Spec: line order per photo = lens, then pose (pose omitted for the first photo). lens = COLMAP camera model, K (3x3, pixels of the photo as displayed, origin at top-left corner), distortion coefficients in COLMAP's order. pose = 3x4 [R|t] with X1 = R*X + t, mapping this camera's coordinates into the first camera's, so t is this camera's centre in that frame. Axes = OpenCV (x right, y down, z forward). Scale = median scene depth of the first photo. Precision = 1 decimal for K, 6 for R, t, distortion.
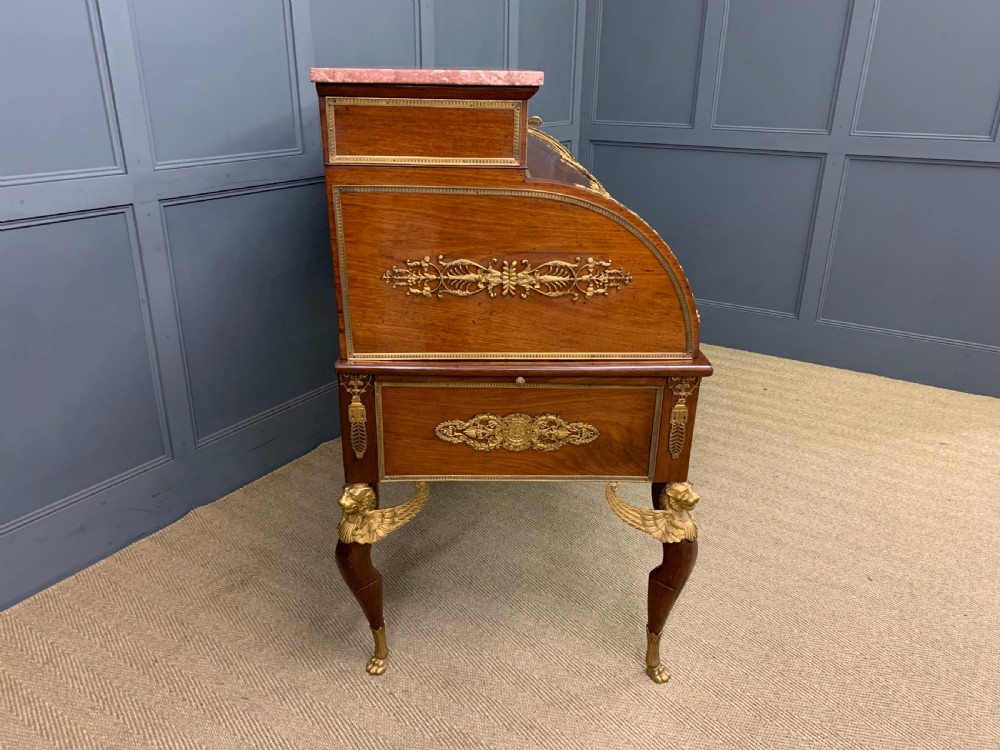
lens RADIAL K [[767.2, 0, 494.2], [0, 767.2, 378.0], [0, 0, 1]] dist [0.038904, -0.044233]
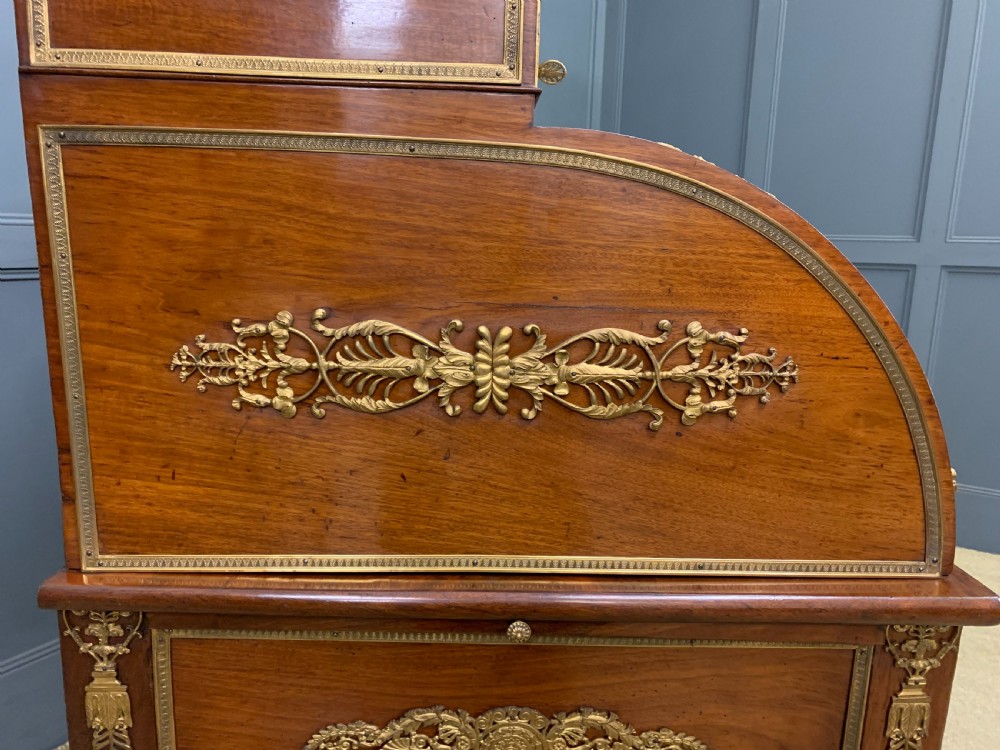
lens RADIAL K [[767.2, 0, 500.3], [0, 767.2, 383.4], [0, 0, 1]] dist [0.038904, -0.044233]
pose [[0.999908, 0.013057, 0.003709, 0.022364], [-0.012112, 0.981620, -0.190459, -0.046881], [-0.006128, 0.190396, 0.981688, 0.608962]]
